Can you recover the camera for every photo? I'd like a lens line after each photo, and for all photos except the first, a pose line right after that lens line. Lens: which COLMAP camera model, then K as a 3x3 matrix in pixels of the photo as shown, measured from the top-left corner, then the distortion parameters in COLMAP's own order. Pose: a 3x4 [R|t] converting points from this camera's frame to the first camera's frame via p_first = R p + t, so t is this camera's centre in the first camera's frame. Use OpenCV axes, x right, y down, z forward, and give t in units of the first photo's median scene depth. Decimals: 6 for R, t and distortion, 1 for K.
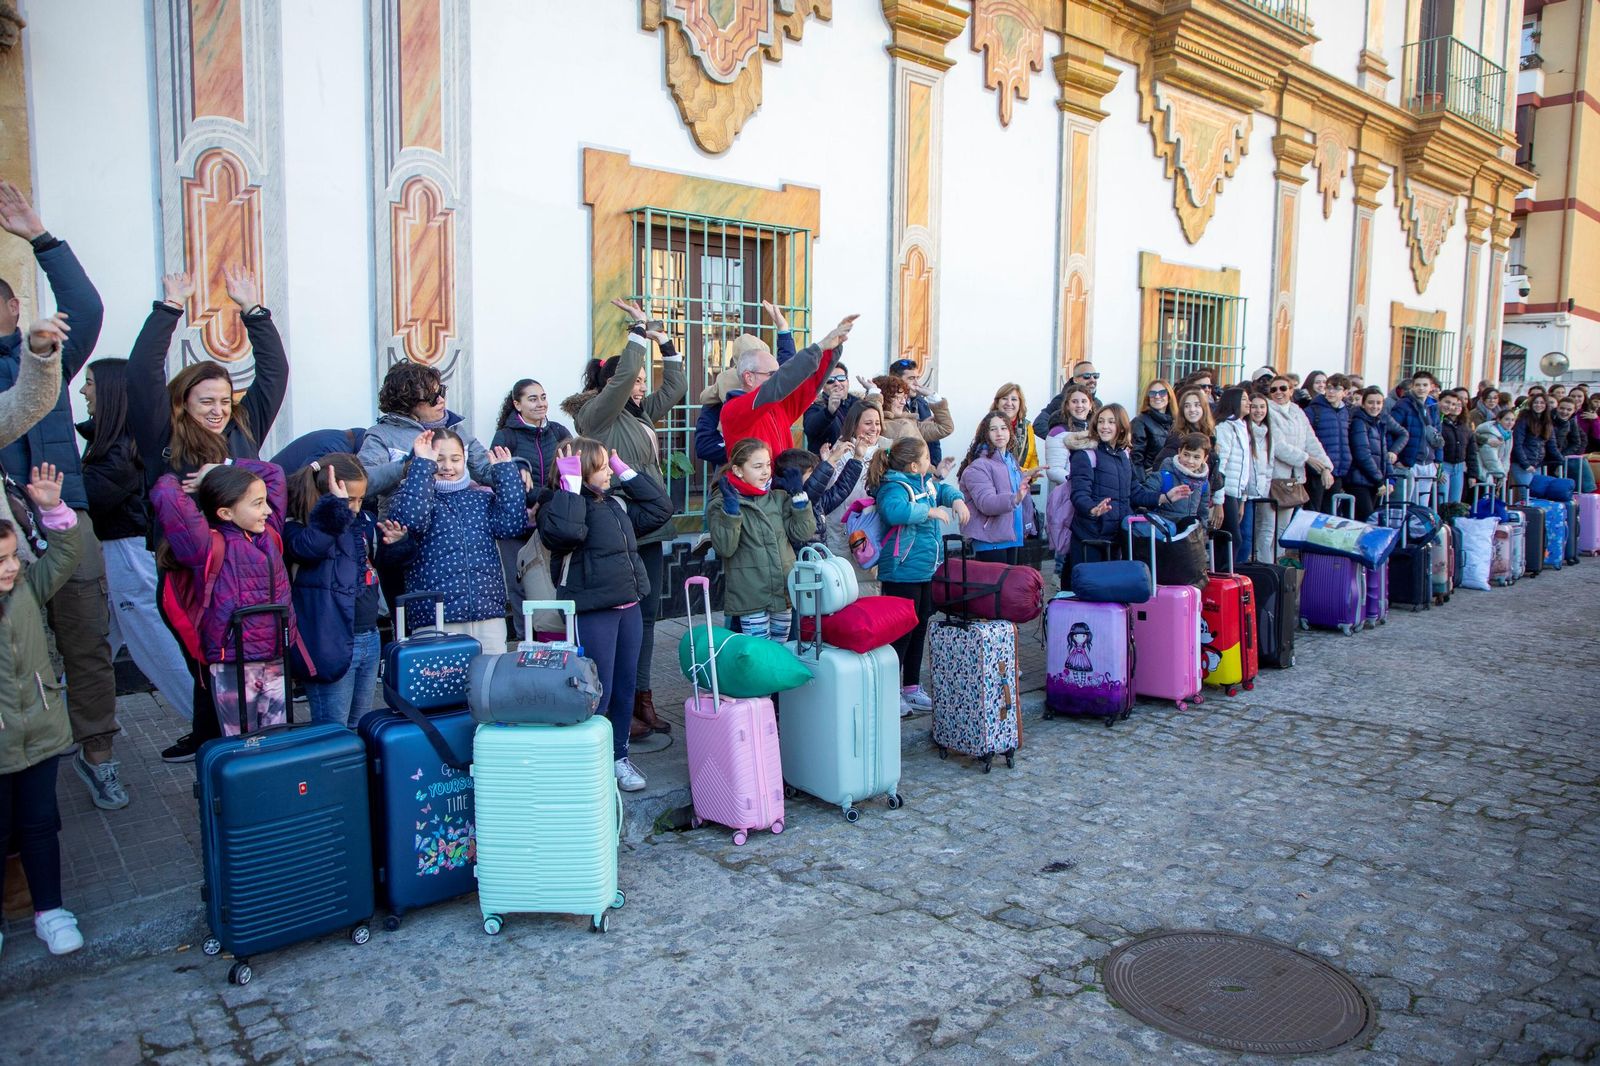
lens RADIAL K [[1092.3, 0, 804.1], [0, 1092.3, 525.4], [0, 0, 1]] dist [-0.055151, 0.025719]
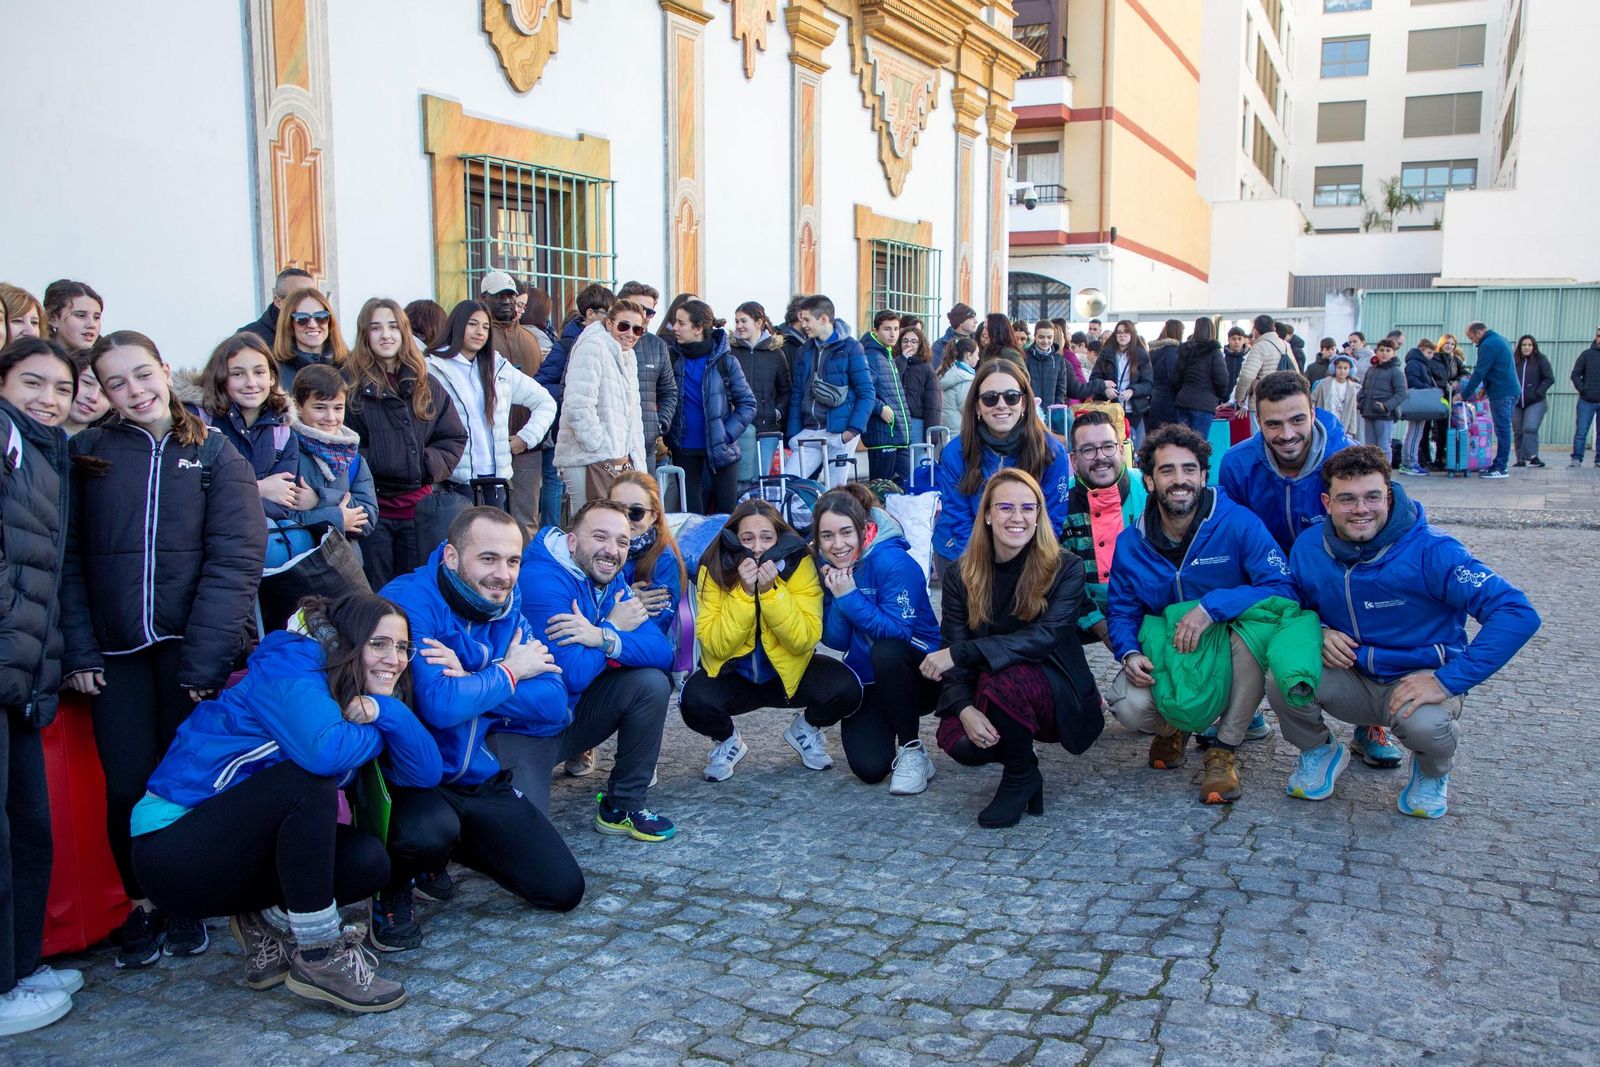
lens RADIAL K [[1406.7, 0, 826.8], [0, 1406.7, 568.0], [0, 0, 1]] dist [-0.027604, 0.036588]
pose [[0.923796, -0.062208, 0.377798, 0.227009], [0.050876, 0.997907, 0.039910, 0.002090], [-0.379490, -0.017648, 0.925028, 0.169283]]
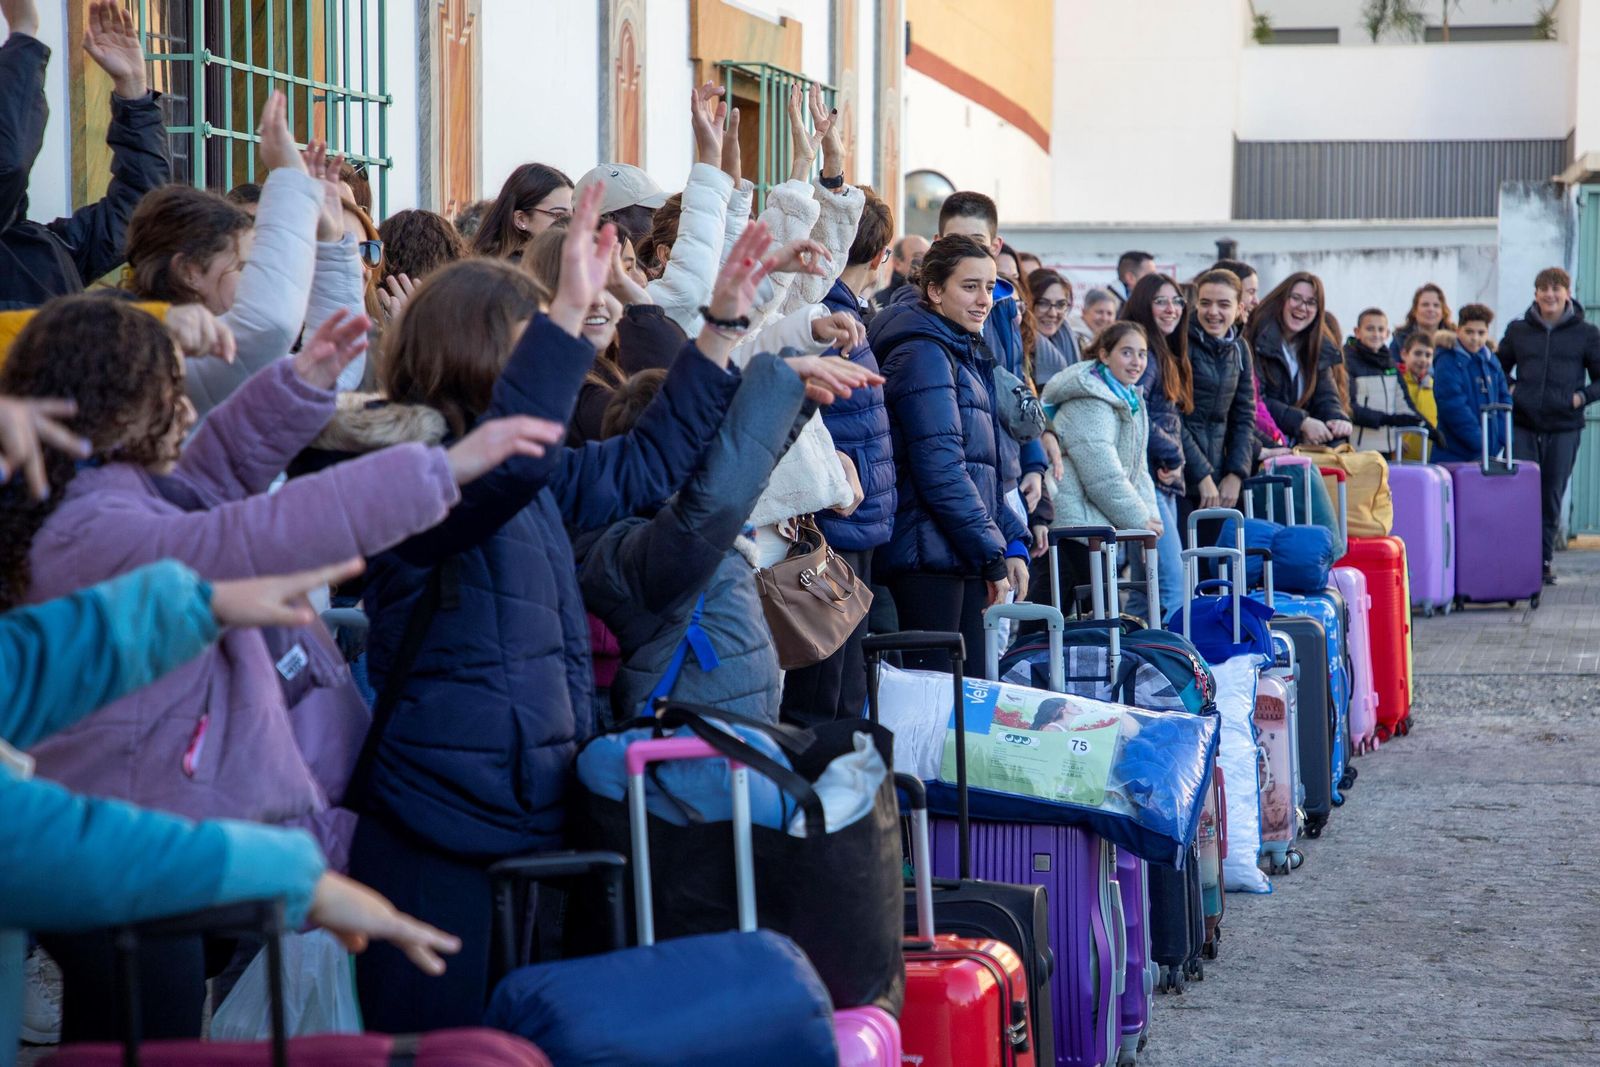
lens RADIAL K [[3600.8, 0, 900.2], [0, 3600.8, 525.7], [0, 0, 1]] dist [0.417801, 0.000000]
pose [[0.783714, -0.031715, 0.620311, -0.093682], [0.067923, 0.997082, -0.034837, -0.015493], [-0.617396, 0.069435, 0.783582, 0.230449]]
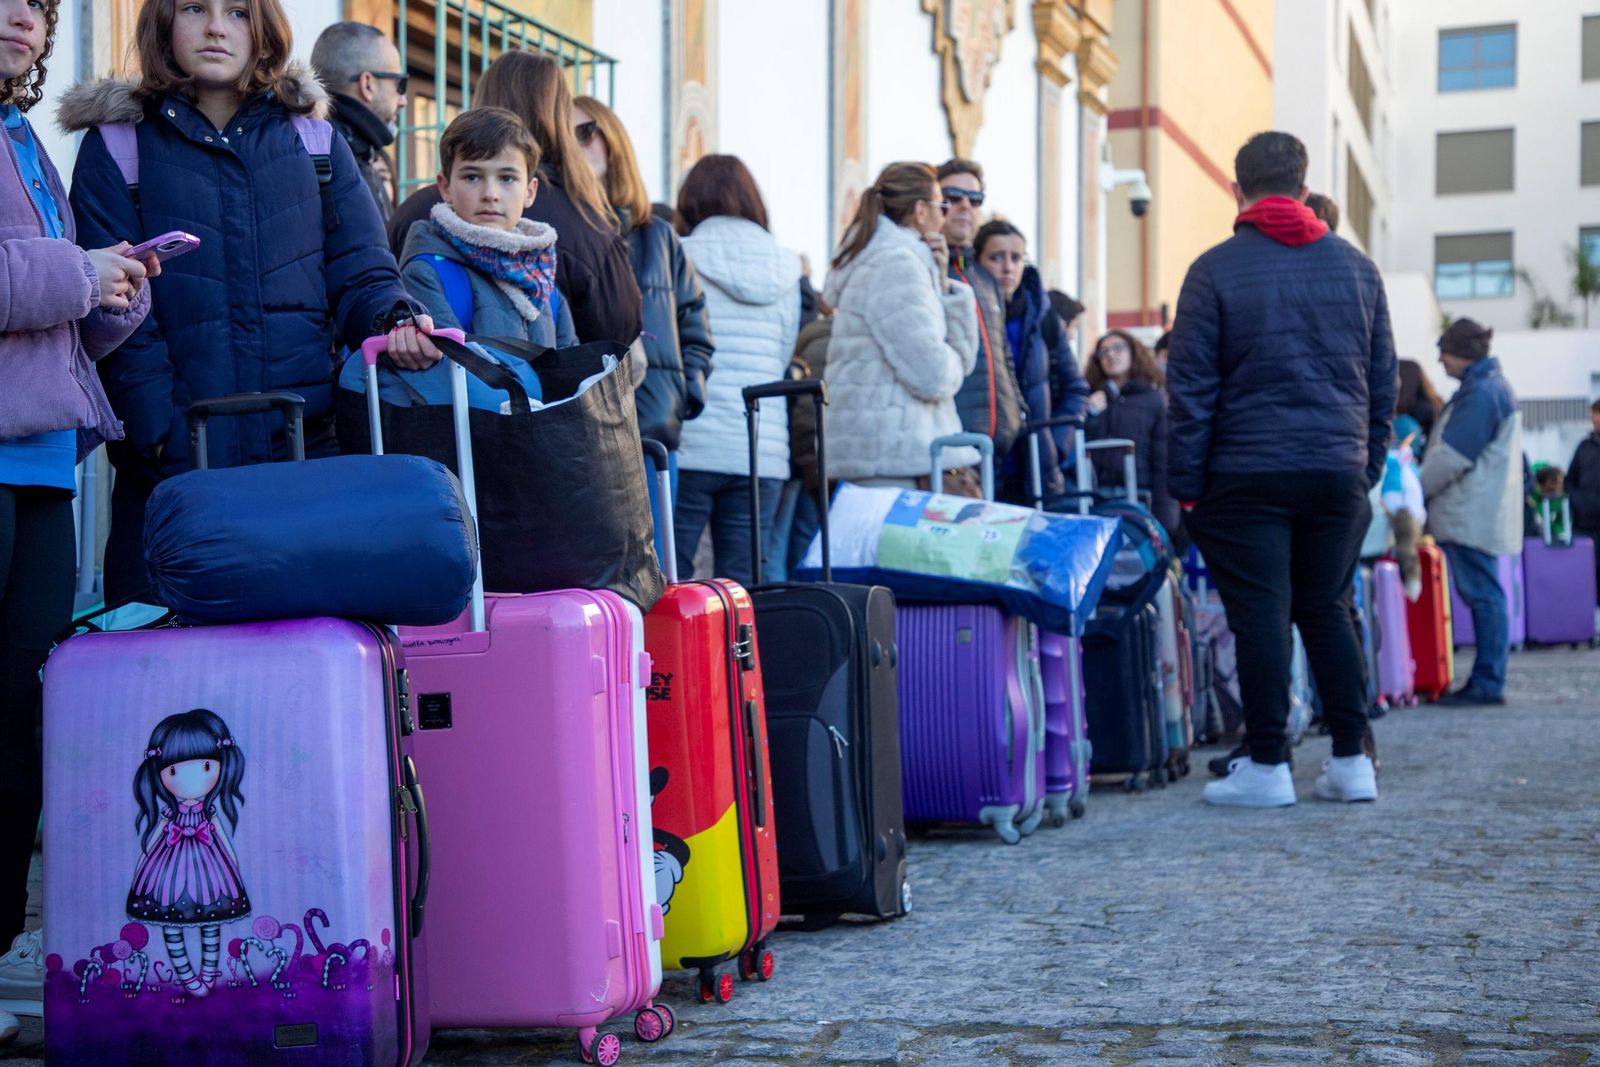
lens RADIAL K [[2402.9, 0, 794.6], [0, 2402.9, 537.6], [0, 0, 1]] dist [0.215639, 0.000000]
pose [[0.881994, 0.001634, 0.471257, 0.075802], [0.062745, 0.990684, -0.120867, 0.077950], [-0.467064, 0.136173, 0.873675, 0.298065]]
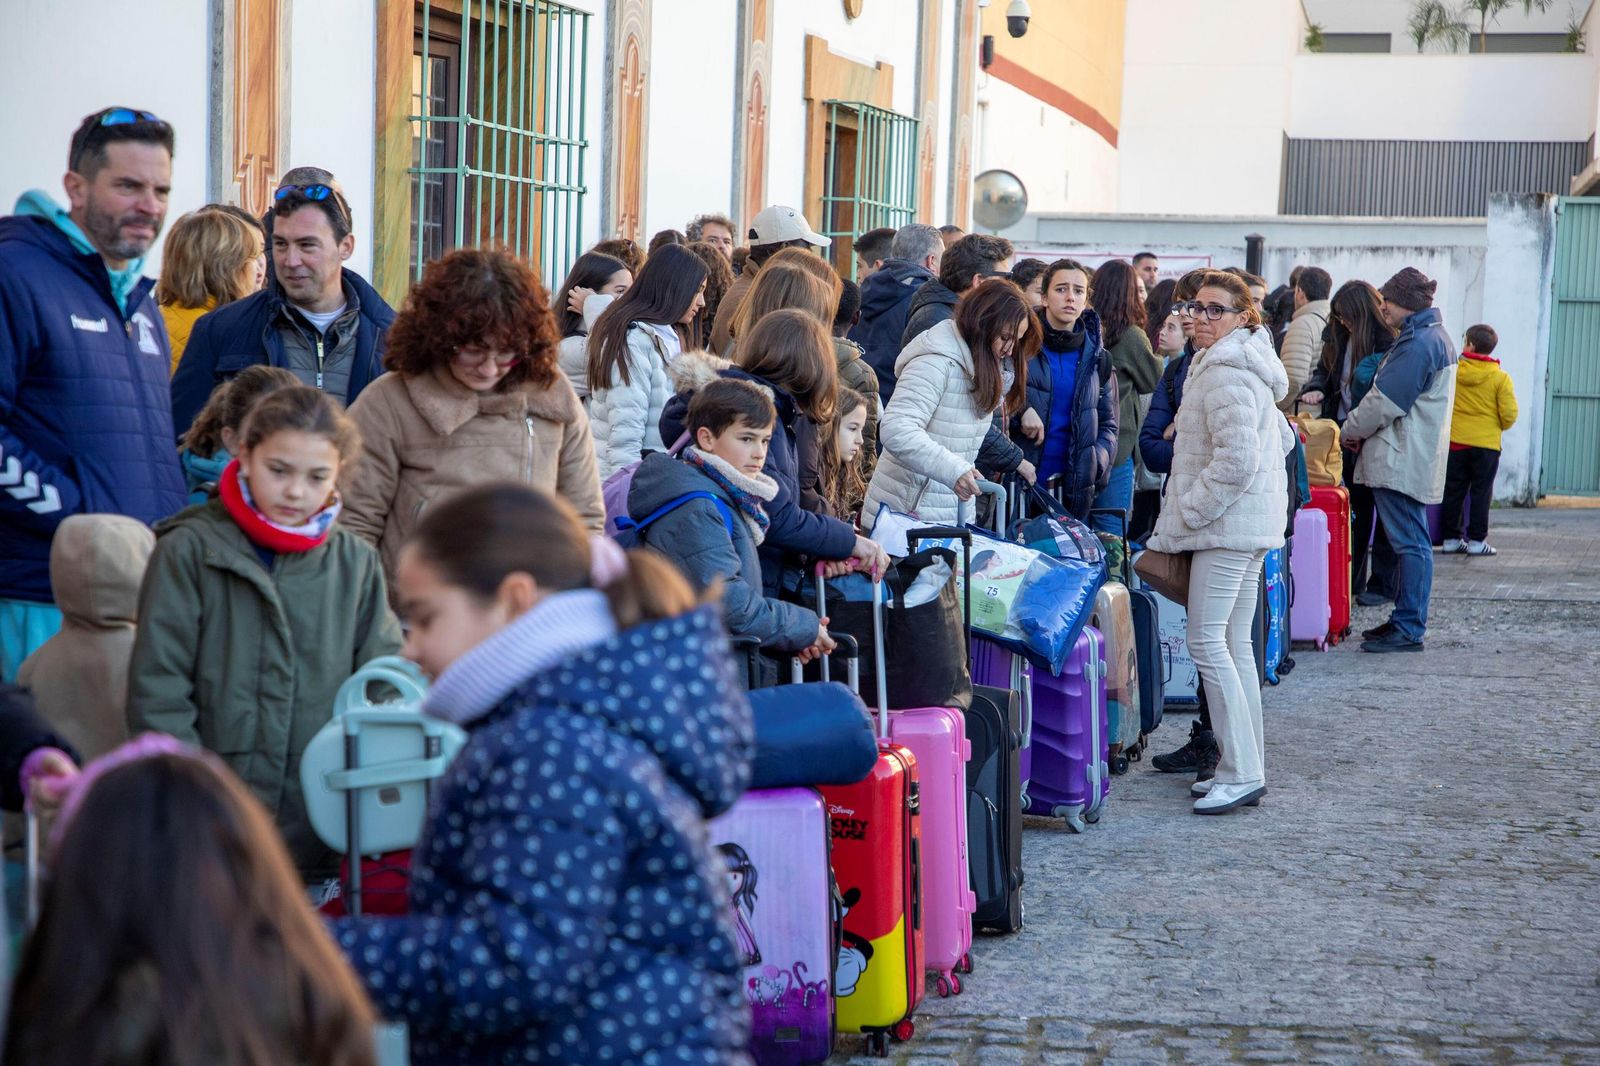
lens RADIAL K [[3365.1, 0, 809.1], [0, 3365.1, 534.5], [0, 0, 1]] dist [0.405184, 0.000000]
pose [[0.815147, -0.019338, 0.578931, -0.274741], [0.037949, 0.999078, -0.020062, 0.001274], [-0.578010, 0.038323, 0.815129, -0.021016]]
